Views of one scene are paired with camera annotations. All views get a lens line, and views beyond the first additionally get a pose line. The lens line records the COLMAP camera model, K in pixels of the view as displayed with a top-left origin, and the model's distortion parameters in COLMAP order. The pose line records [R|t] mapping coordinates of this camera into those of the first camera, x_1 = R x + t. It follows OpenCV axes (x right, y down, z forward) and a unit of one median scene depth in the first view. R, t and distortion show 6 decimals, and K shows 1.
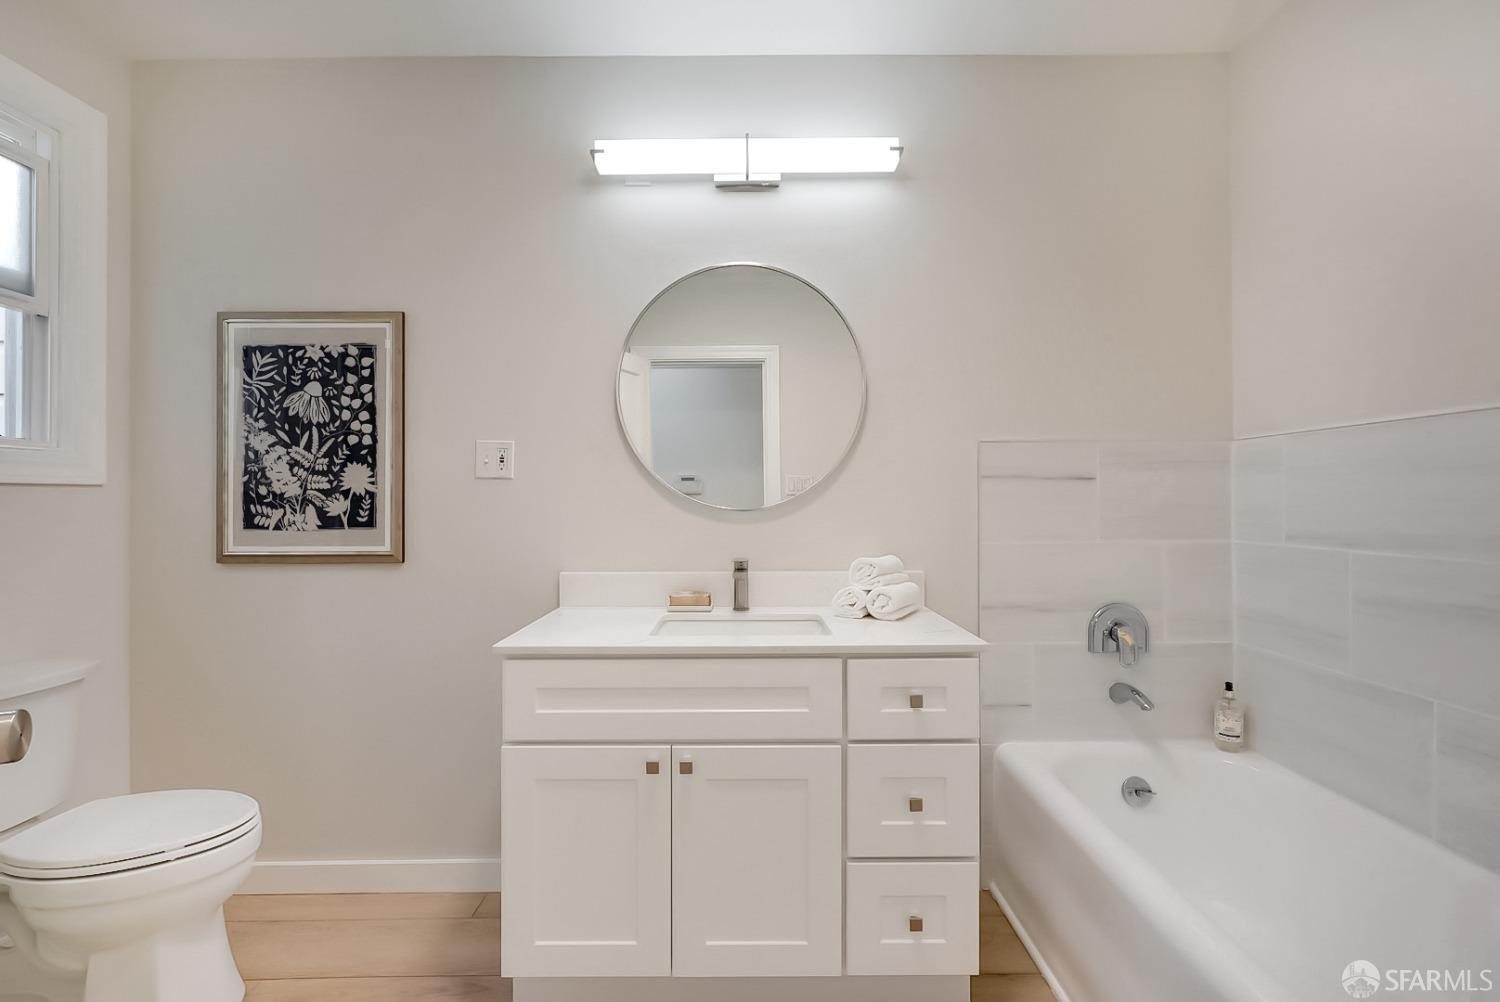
lens RADIAL K [[675.7, 0, 752.6], [0, 675.7, 501.2], [0, 0, 1]] dist [-0.010034, 0.002115]
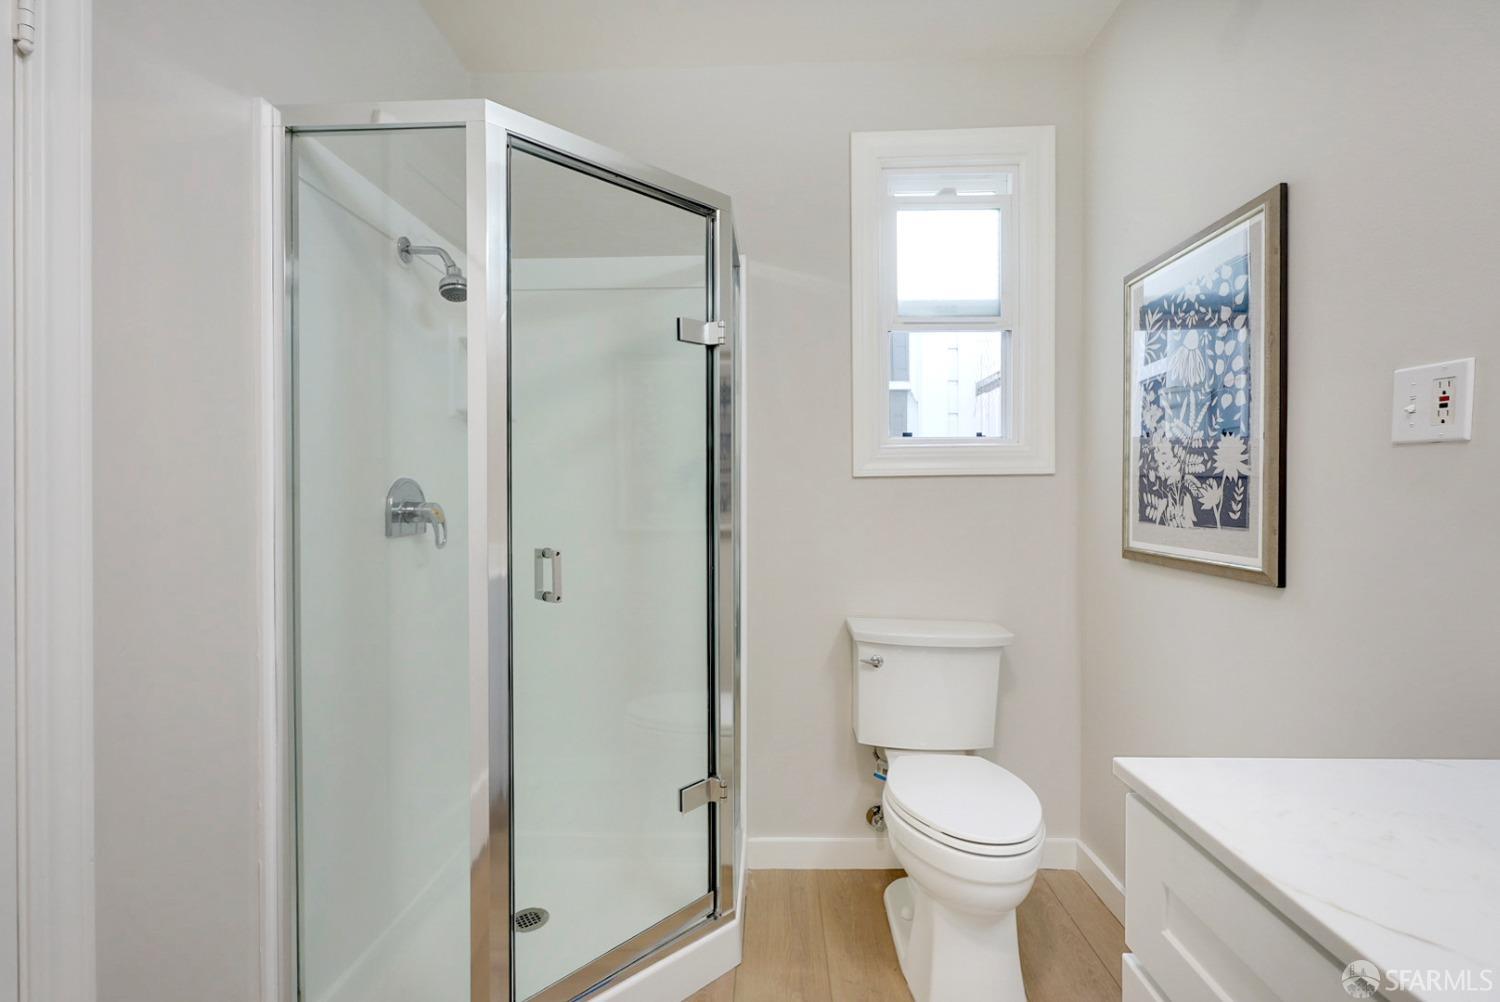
lens RADIAL K [[675.7, 0, 751.8], [0, 675.7, 499.4], [0, 0, 1]] dist [-0.010034, 0.002115]
pose [[-0.042754, 0.016321, -0.998952, 0.123261], [0.007538, 0.999843, 0.016013, -0.004331], [0.999057, -0.006846, -0.042870, 0.540493]]
